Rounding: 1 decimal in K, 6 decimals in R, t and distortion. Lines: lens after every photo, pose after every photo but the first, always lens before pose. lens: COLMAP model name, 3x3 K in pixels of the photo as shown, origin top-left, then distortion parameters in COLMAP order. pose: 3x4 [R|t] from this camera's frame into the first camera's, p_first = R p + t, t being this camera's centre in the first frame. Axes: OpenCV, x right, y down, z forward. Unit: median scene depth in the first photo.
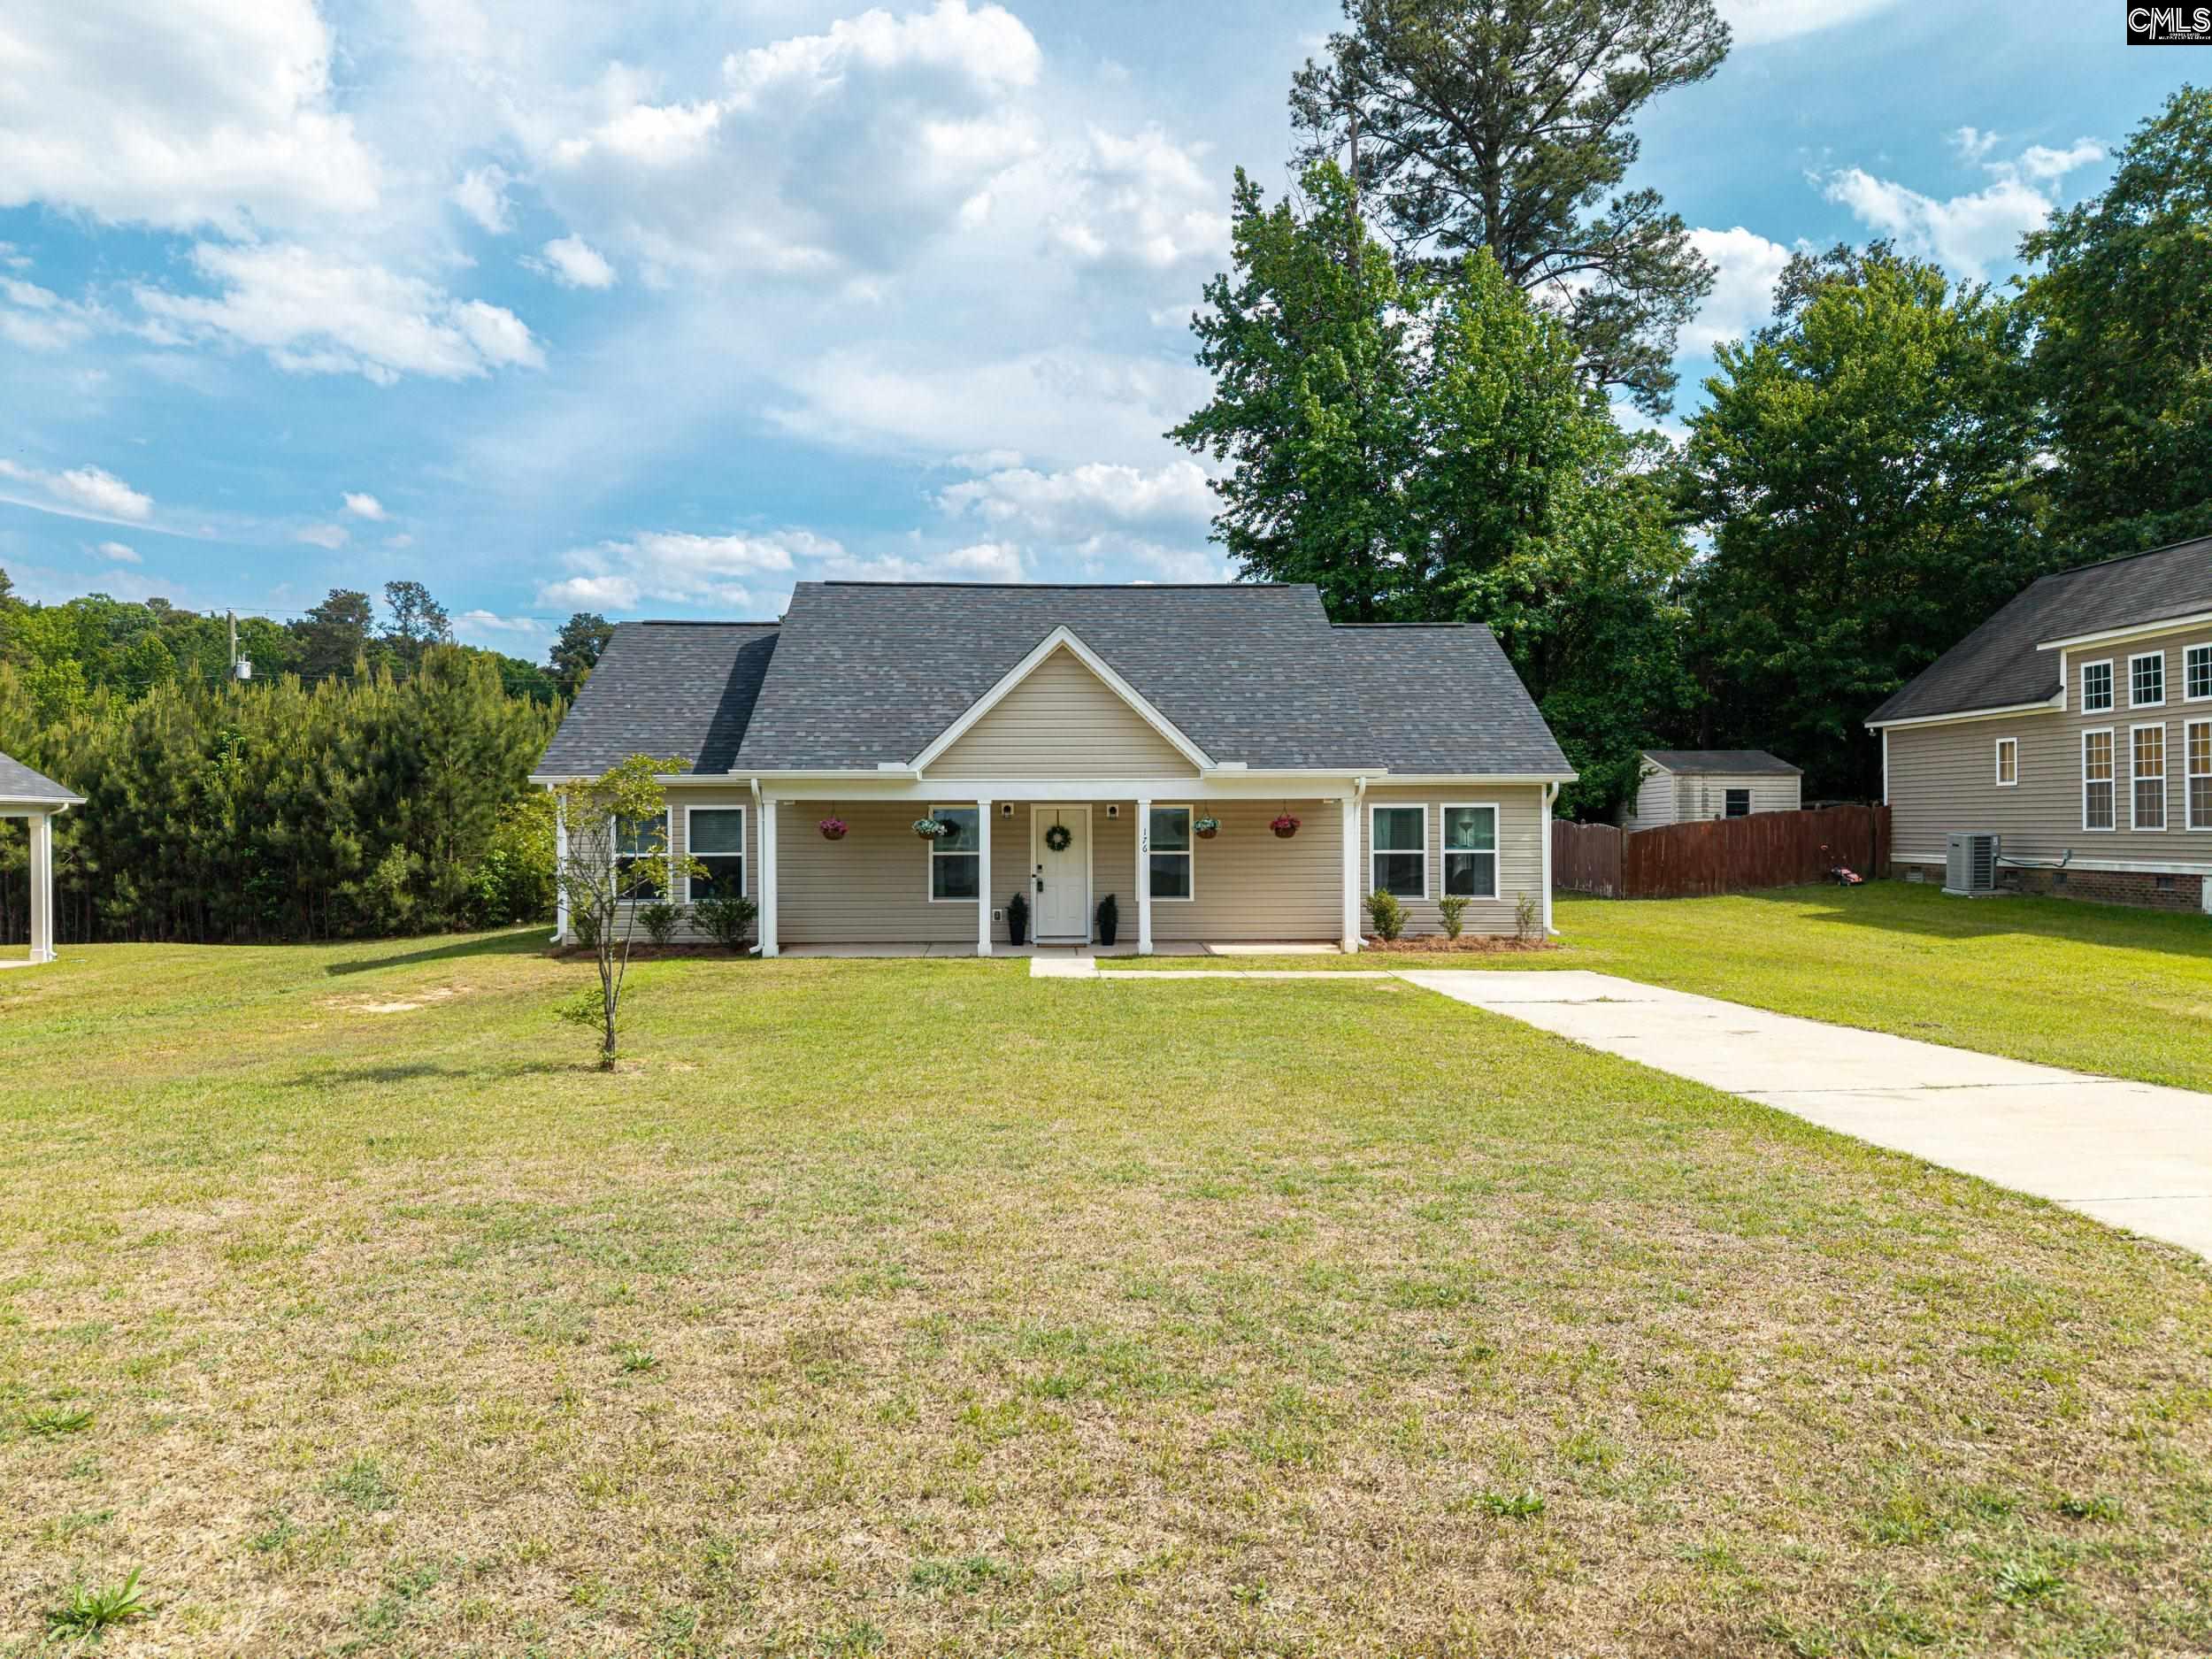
lens RADIAL K [[1548.6, 0, 1106.0], [0, 1548.6, 829.7], [0, 0, 1]] dist [0.037590, -0.021904]
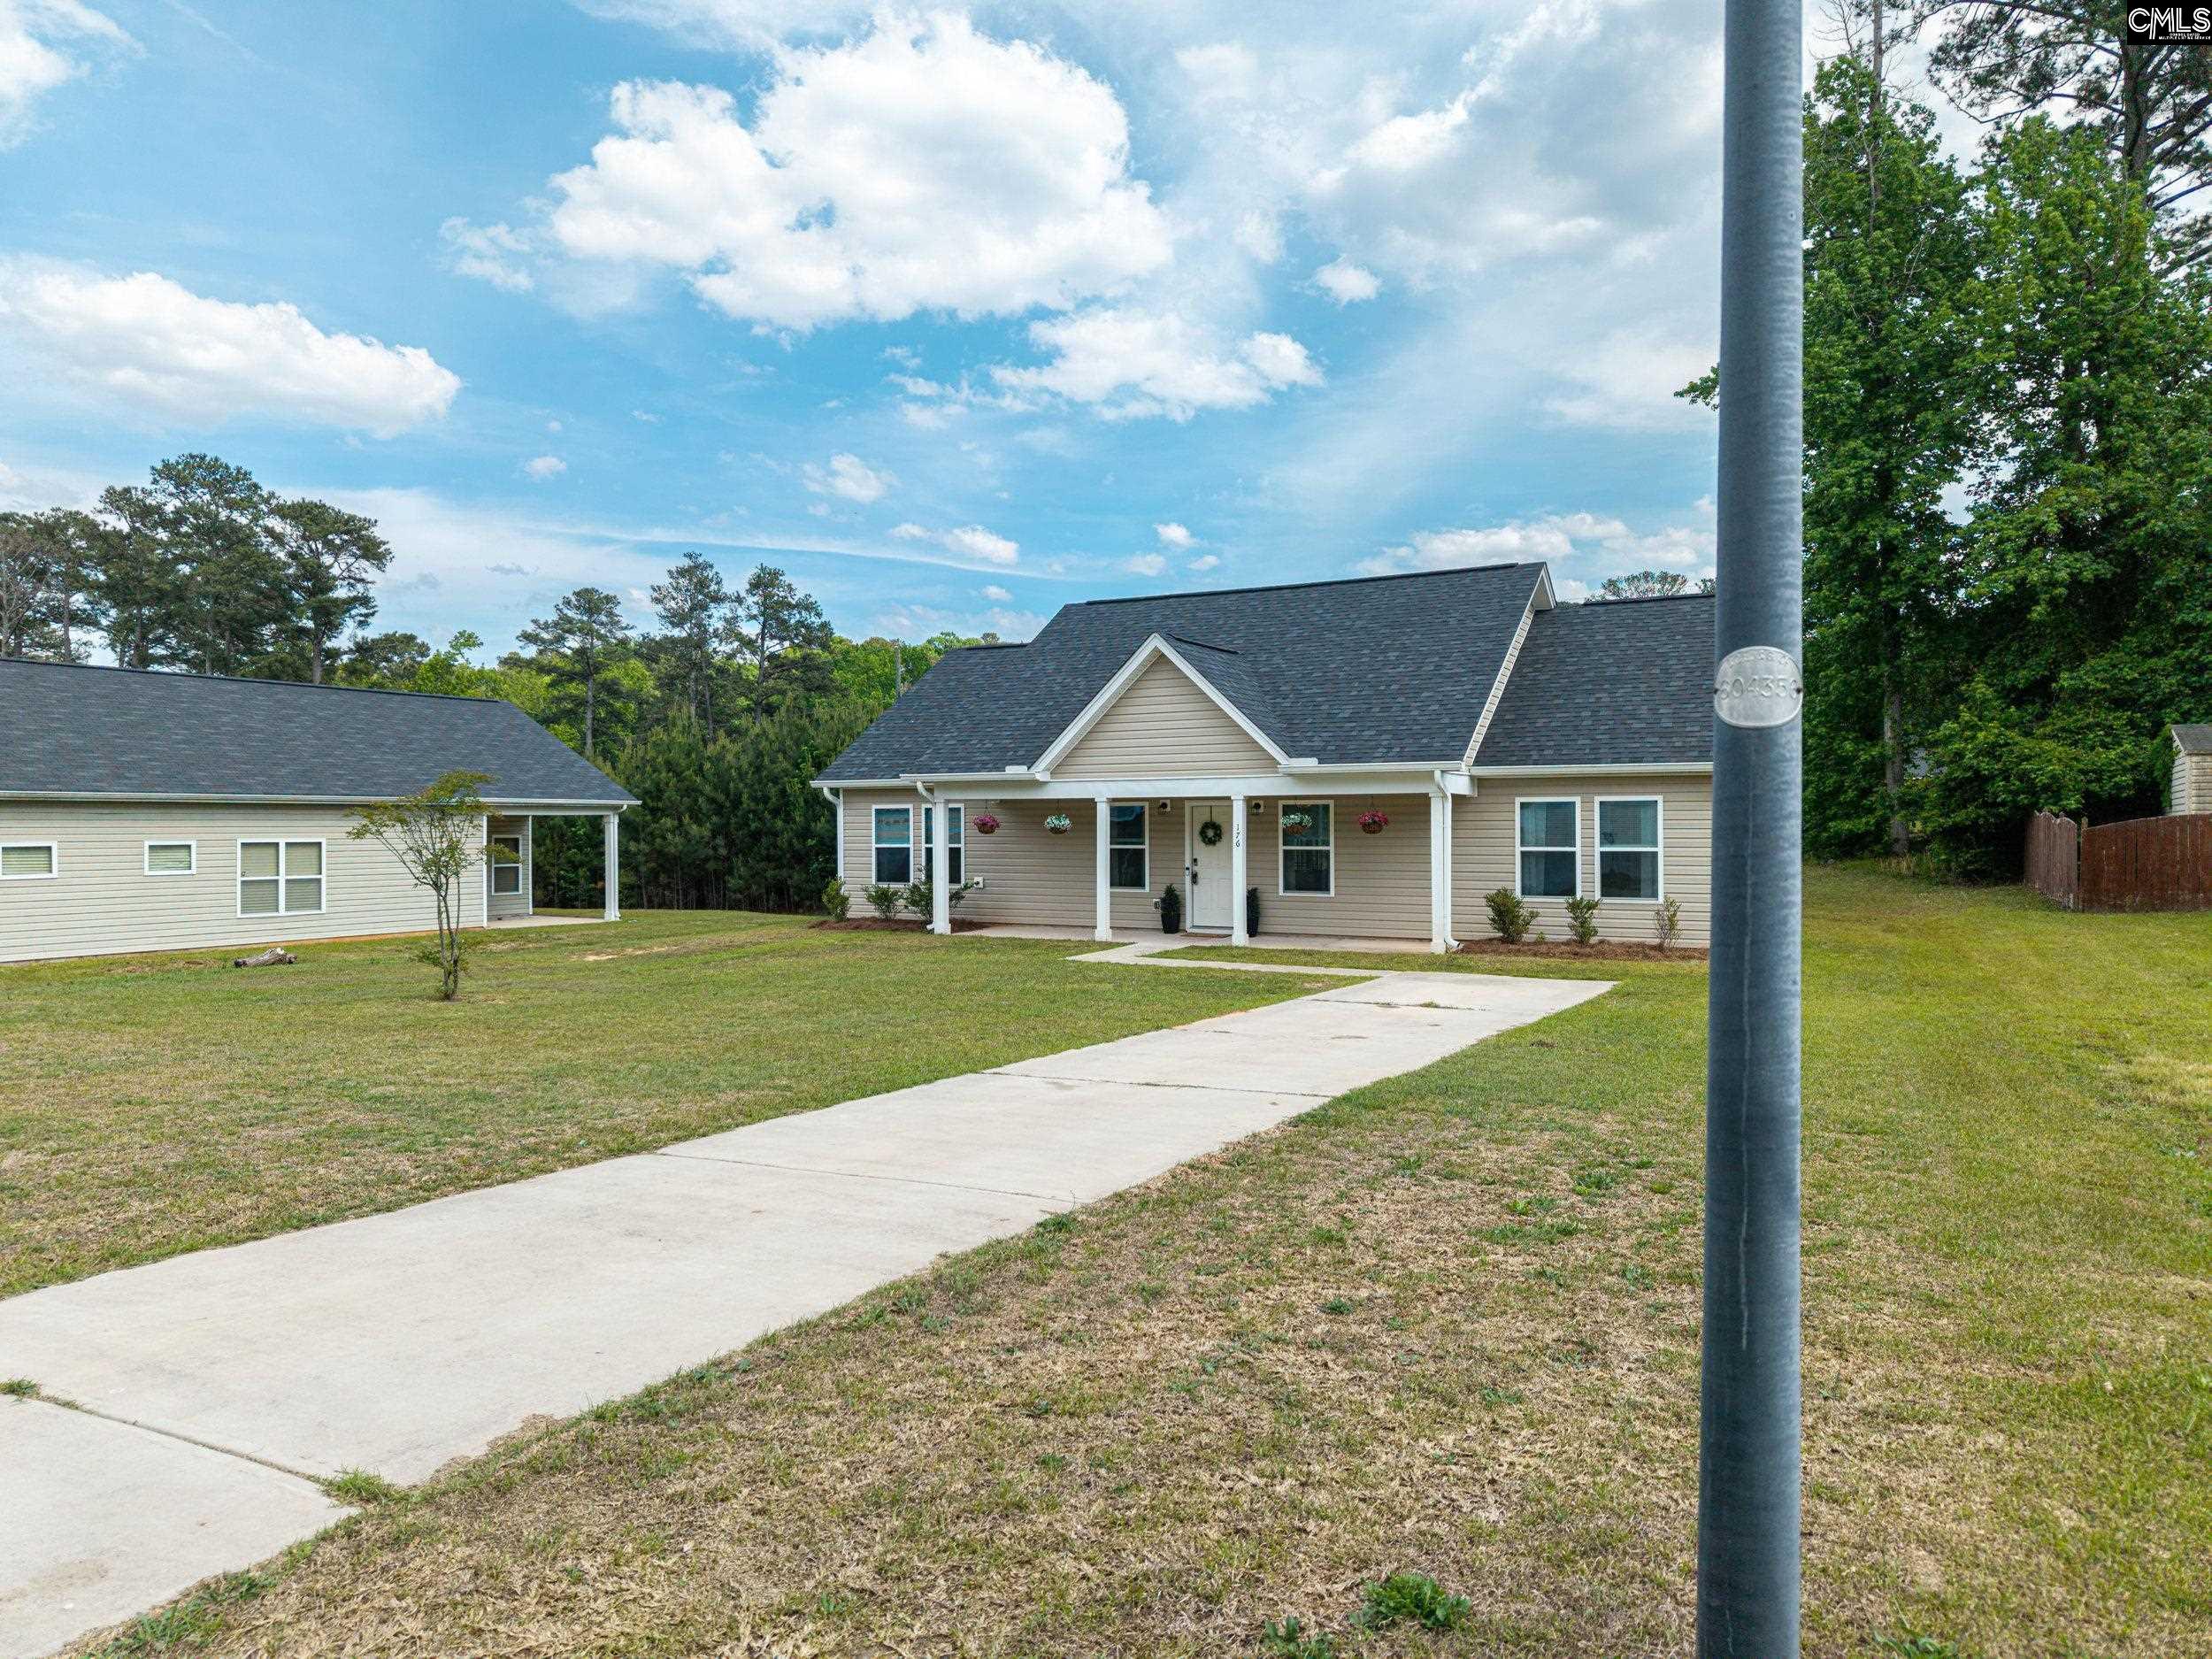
lens RADIAL K [[1548.6, 0, 1062.5], [0, 1548.6, 851.3], [0, 0, 1]] dist [0.037590, -0.021904]
pose [[0.864709, 0.009272, -0.502187, 0.231409], [-0.000648, 0.999849, 0.017345, -0.000155], [0.502272, -0.014672, 0.864585, 0.021972]]
